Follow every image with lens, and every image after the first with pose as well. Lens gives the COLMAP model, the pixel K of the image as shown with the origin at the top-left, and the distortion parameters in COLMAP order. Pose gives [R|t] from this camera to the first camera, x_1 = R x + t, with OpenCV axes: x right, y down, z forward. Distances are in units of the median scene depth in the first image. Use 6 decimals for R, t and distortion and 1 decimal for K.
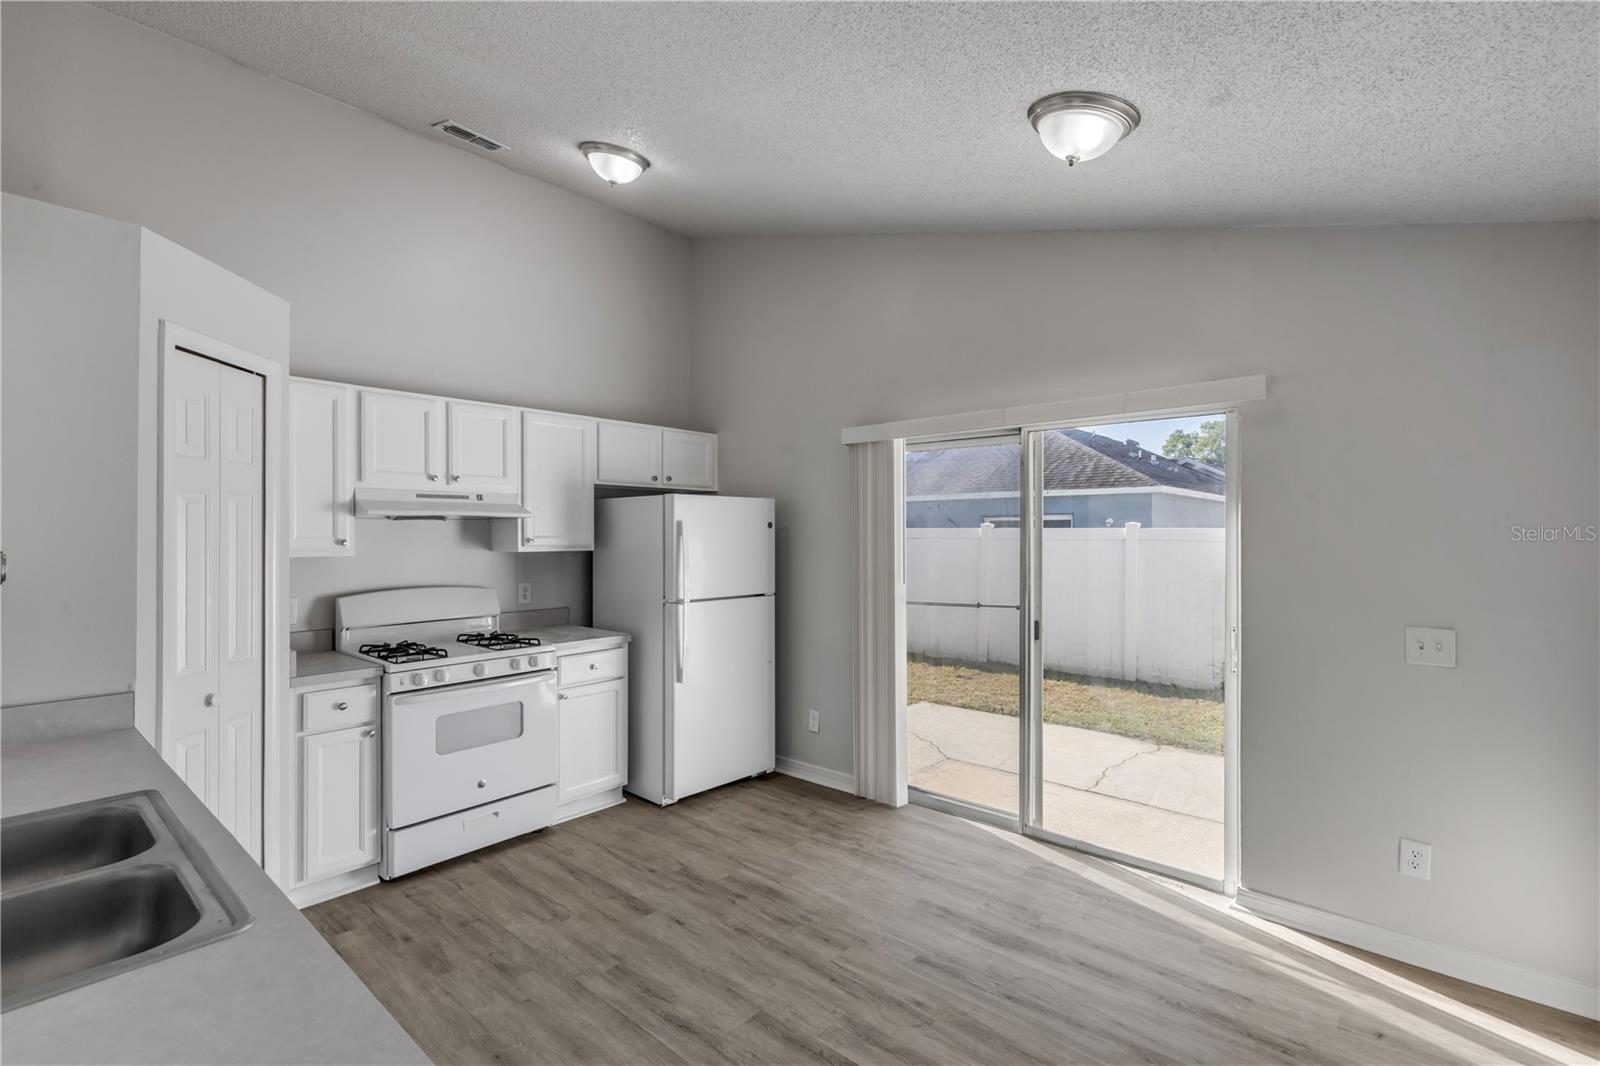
lens RADIAL K [[719.1, 0, 804.3], [0, 719.1, 532.1], [0, 0, 1]] dist [0.011681, -0.003840]
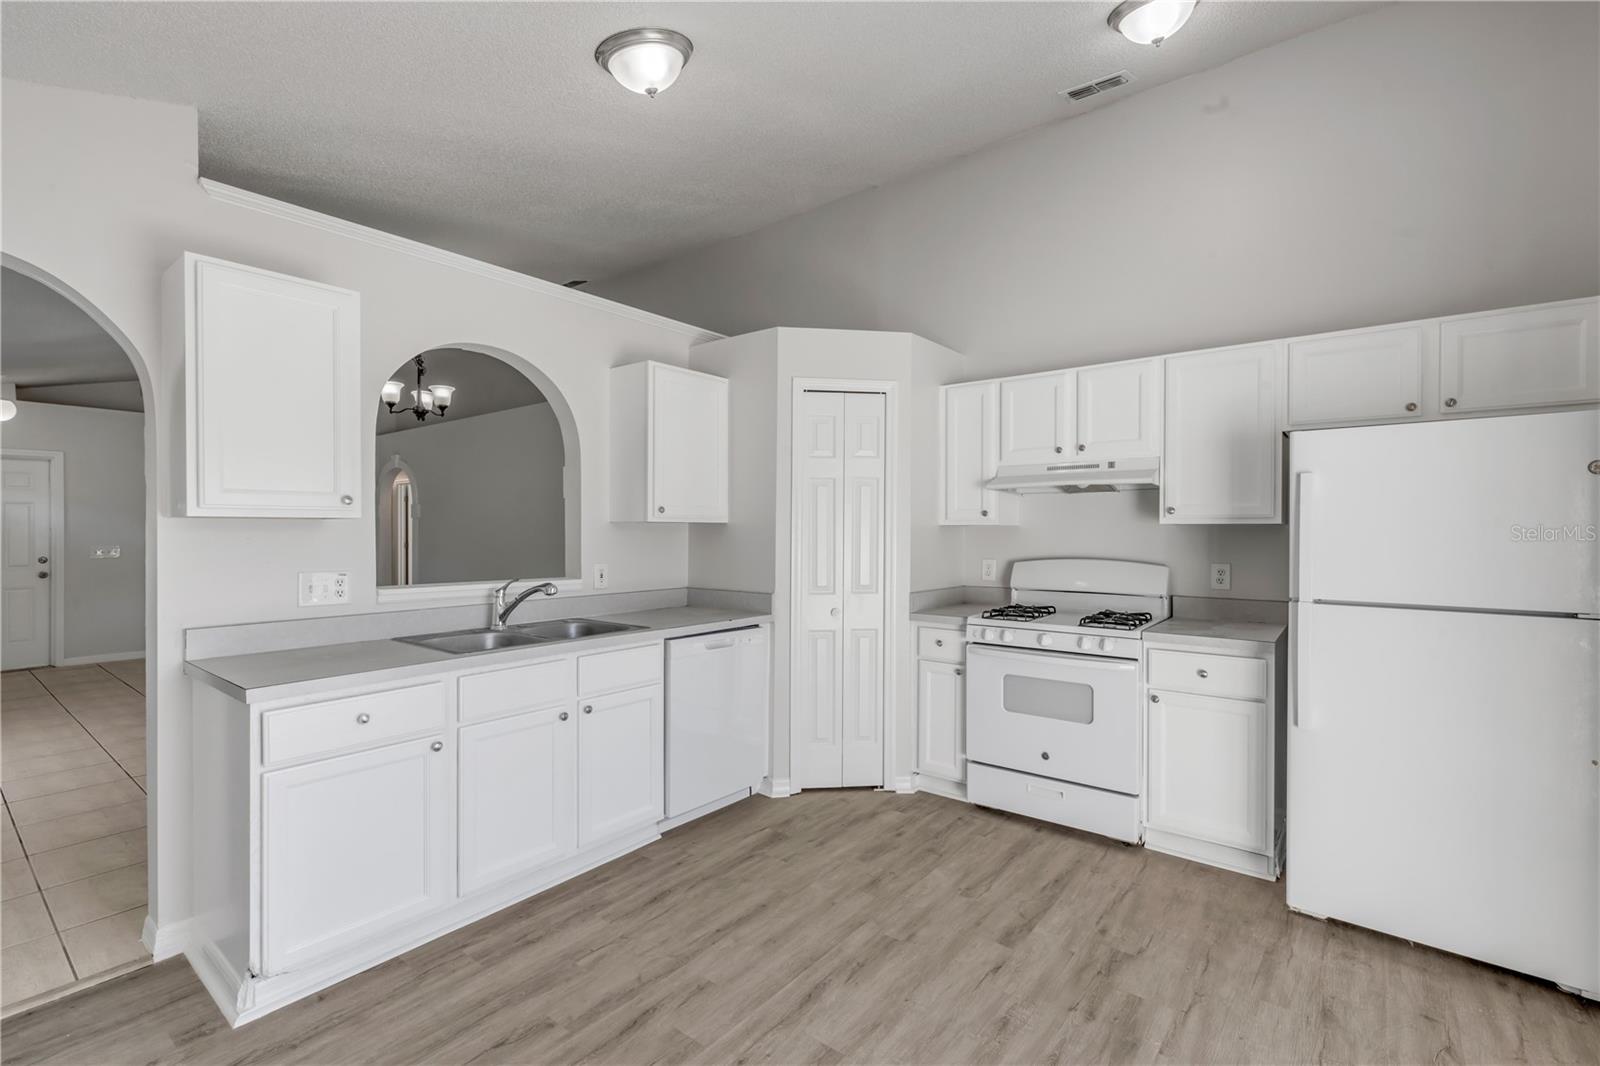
lens RADIAL K [[719.1, 0, 804.3], [0, 719.1, 532.1], [0, 0, 1]] dist [0.011681, -0.003840]
pose [[0.053200, 0.000792, -0.998584, 0.530766], [-0.000068, 1.000000, 0.000790, 0.044164], [0.998584, 0.000026, 0.053200, 0.634558]]
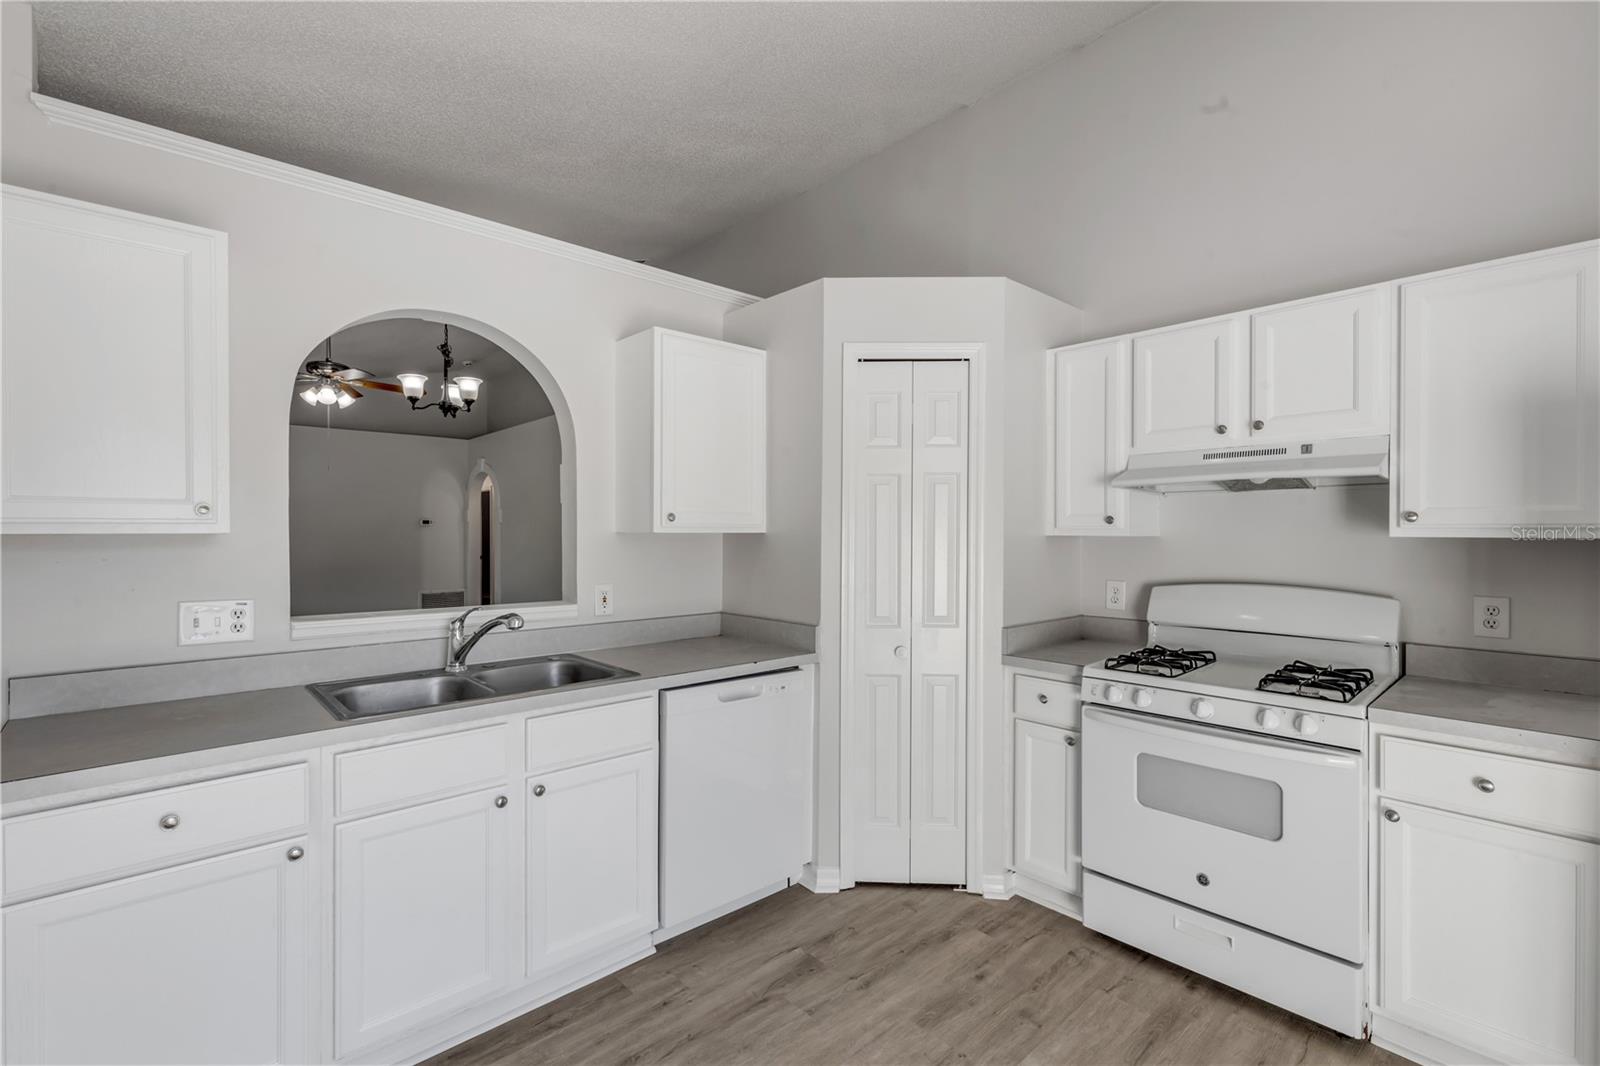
lens RADIAL K [[723.5, 0, 800.0], [0, 723.5, 533.0], [0, 0, 1]] dist [0.006314, -0.000378]
pose [[-0.110828, 0.000274, -0.993840, 0.267948], [-0.000240, 1.000000, 0.000303, 0.029606], [0.993840, 0.000272, -0.110828, 0.721486]]
